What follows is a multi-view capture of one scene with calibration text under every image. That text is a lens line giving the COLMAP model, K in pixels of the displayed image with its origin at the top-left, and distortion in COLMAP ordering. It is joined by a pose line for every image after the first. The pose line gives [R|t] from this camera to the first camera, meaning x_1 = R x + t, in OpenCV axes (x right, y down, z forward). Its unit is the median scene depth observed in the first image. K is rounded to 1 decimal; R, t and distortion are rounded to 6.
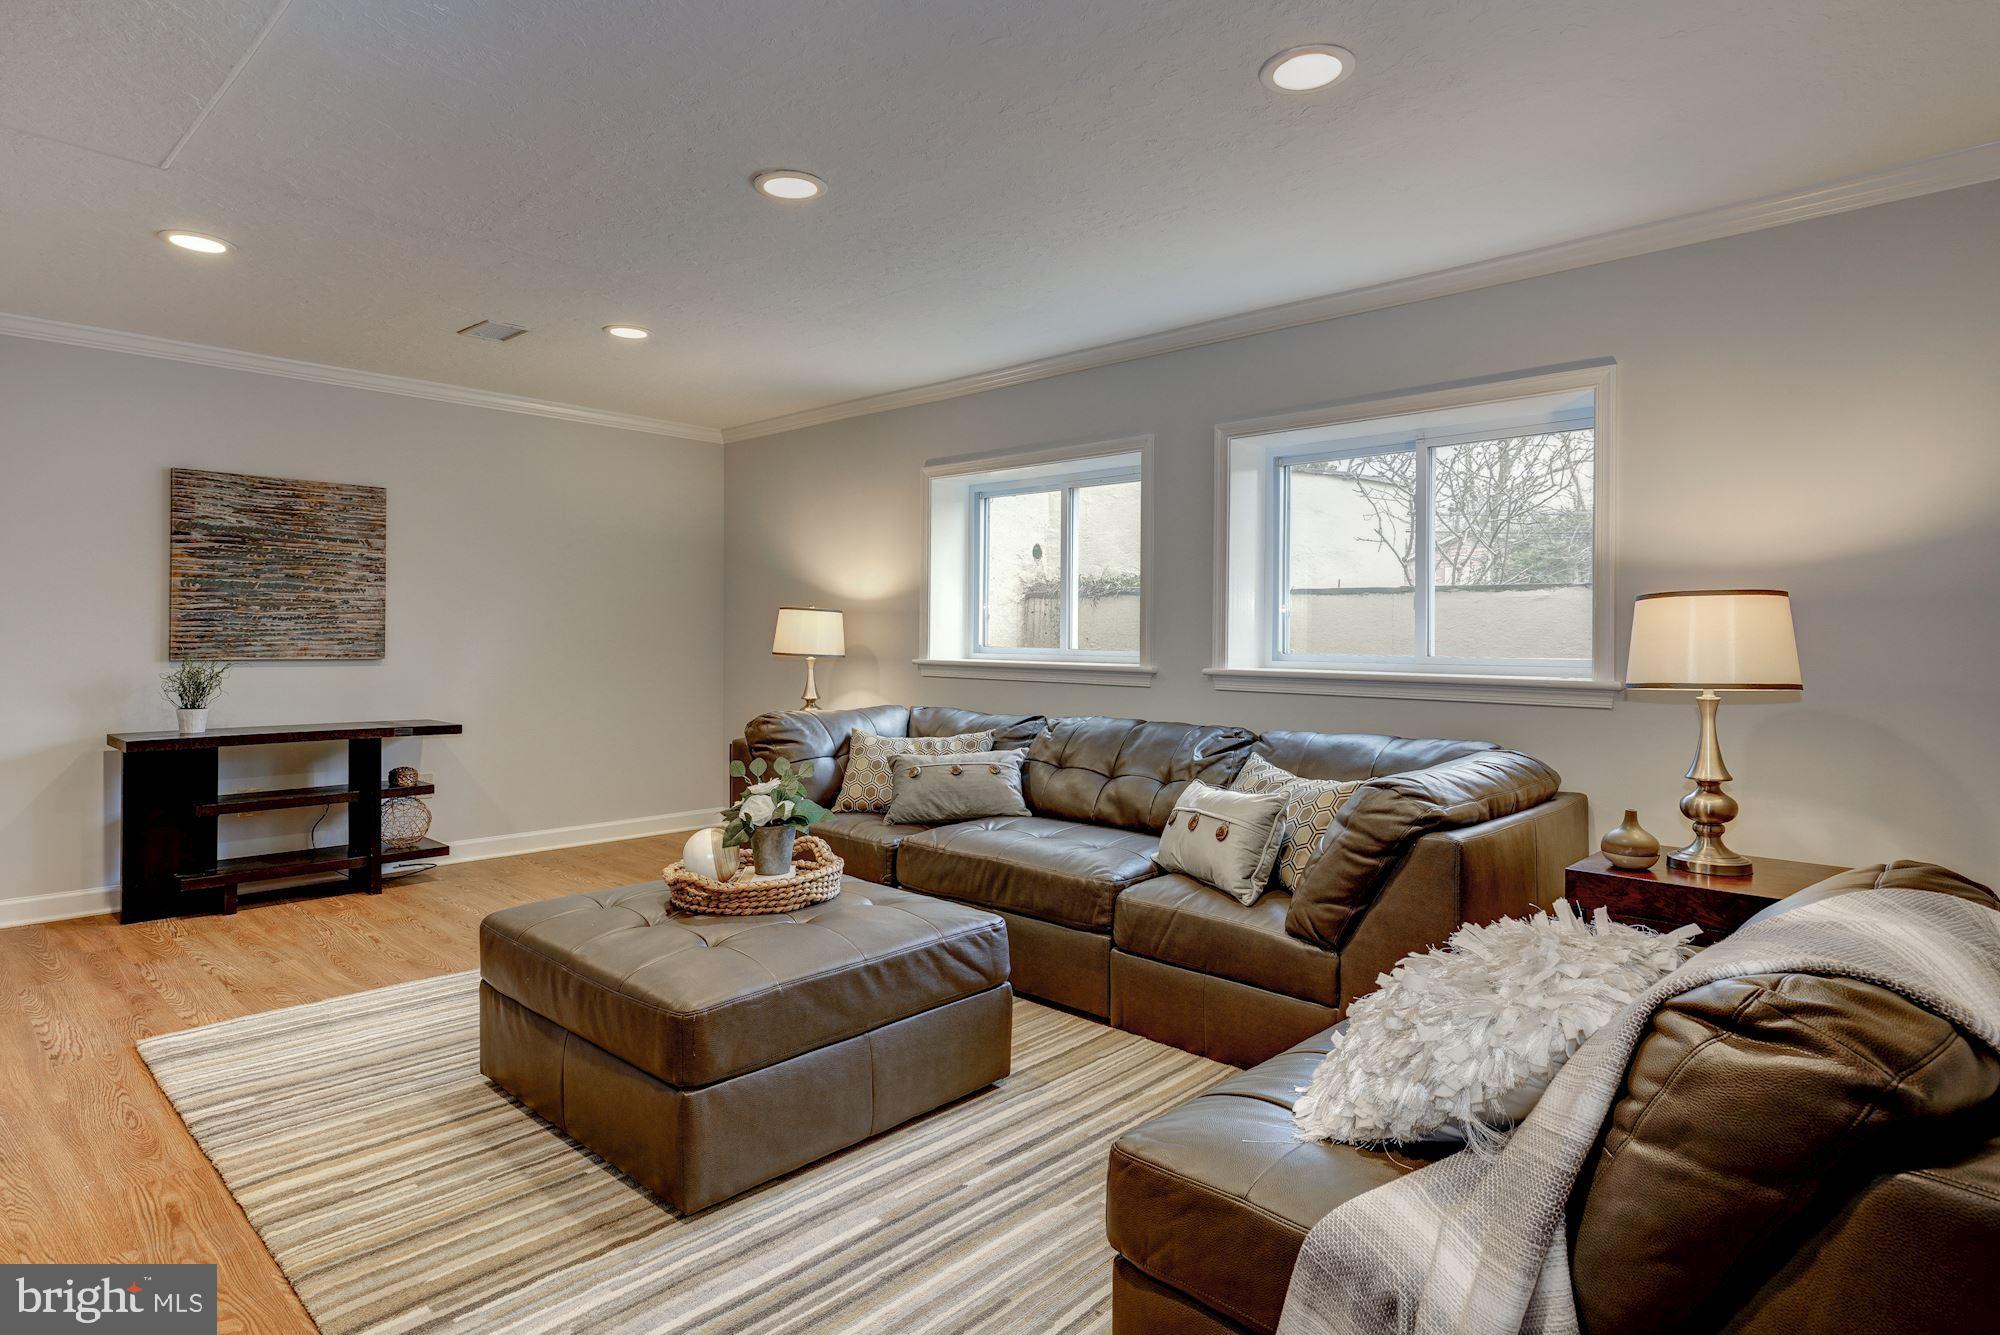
lens RADIAL K [[1098.2, 0, 998.5], [0, 1098.2, 635.6], [0, 0, 1]] dist [0.021414, -0.000825]
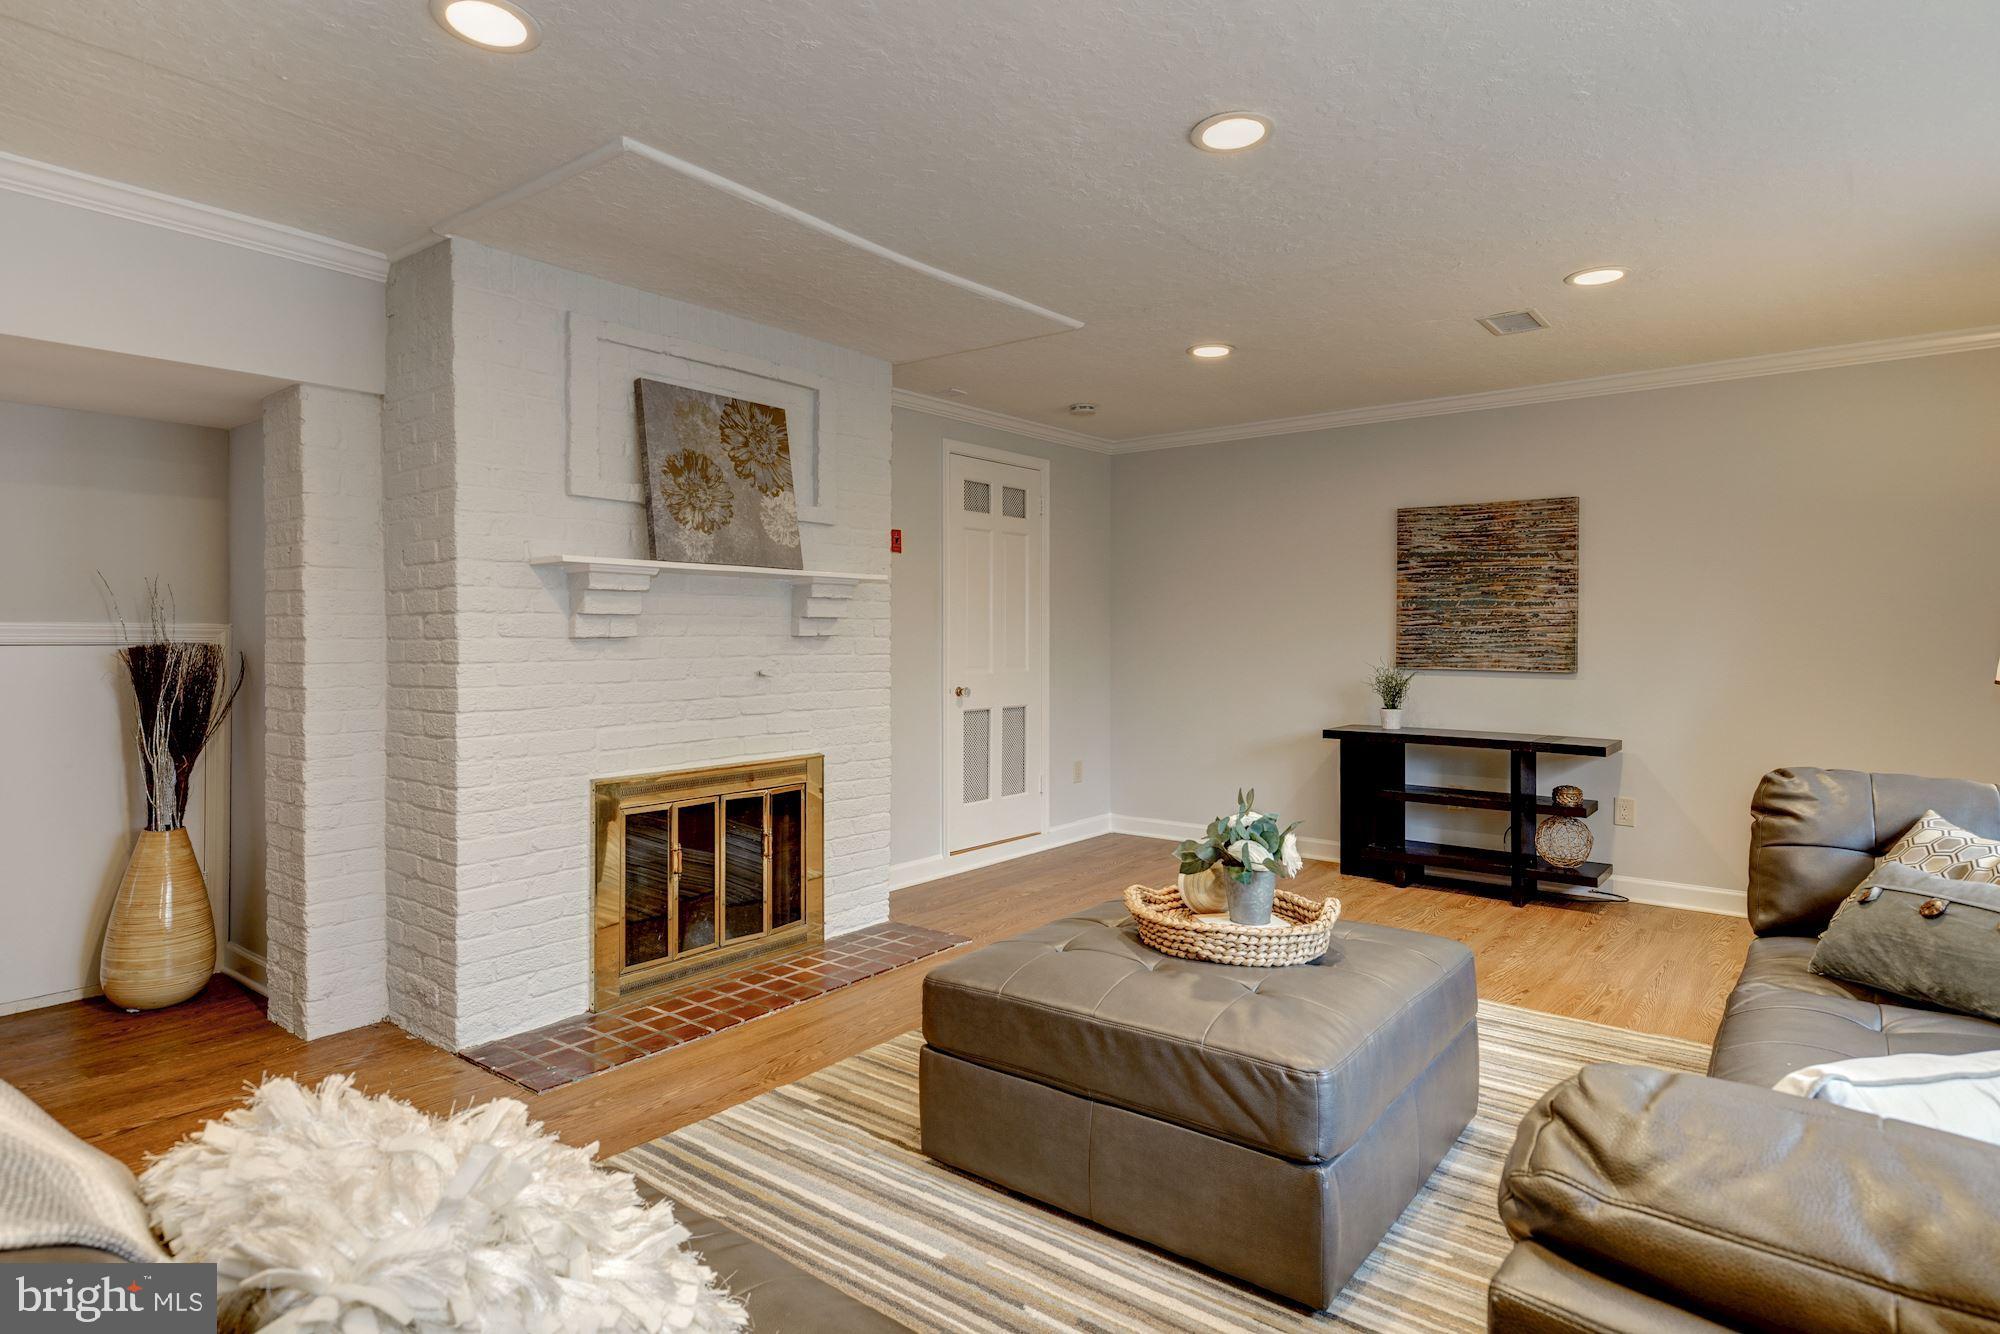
lens RADIAL K [[1098.2, 0, 998.5], [0, 1098.2, 635.1], [0, 0, 1]] dist [0.021414, -0.000825]
pose [[0.093799, -0.007391, -0.995564, 0.394030], [-0.005423, 0.999954, -0.007934, -0.001724], [0.995576, 0.006143, 0.093754, 0.440157]]
